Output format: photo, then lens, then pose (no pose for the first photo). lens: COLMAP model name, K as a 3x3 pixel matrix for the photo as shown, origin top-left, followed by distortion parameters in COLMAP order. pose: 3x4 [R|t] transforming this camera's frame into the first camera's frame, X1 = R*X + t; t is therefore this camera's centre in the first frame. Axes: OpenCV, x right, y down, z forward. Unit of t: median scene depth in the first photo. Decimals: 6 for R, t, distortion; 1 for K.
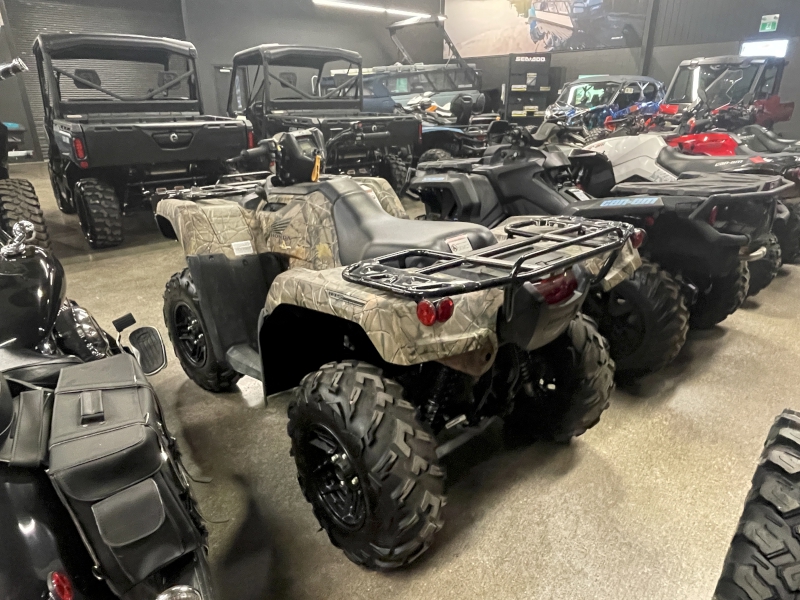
lens RADIAL K [[502.0, 0, 395.0], [0, 502.0, 297.5], [0, 0, 1]] dist [0.000548, 0.001867]
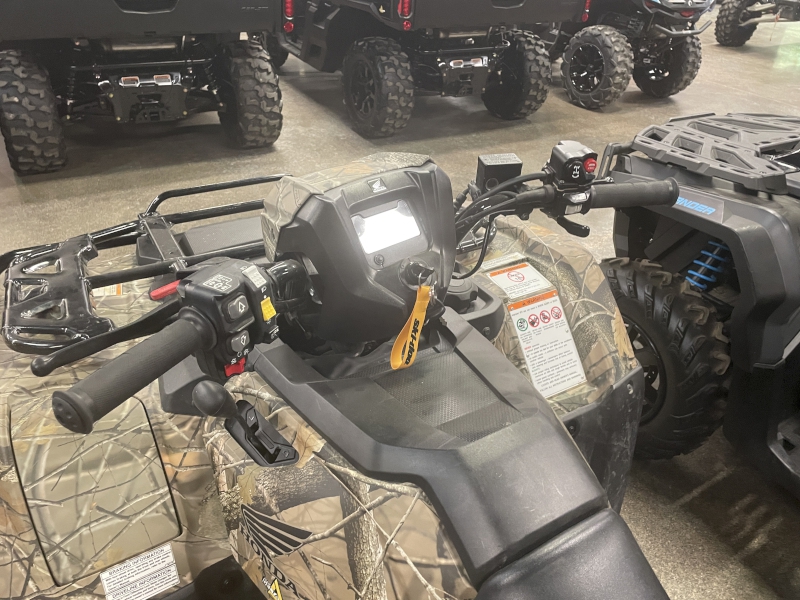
lens RADIAL K [[634.5, 0, 405.3], [0, 634.5, 300.3], [0, 0, 1]] dist [0.014512, -0.005099]
pose [[0.987460, 0.130160, -0.089340, -0.059164], [-0.111338, 0.975368, 0.190423, -0.153222], [0.111925, -0.178088, 0.977628, 0.295995]]
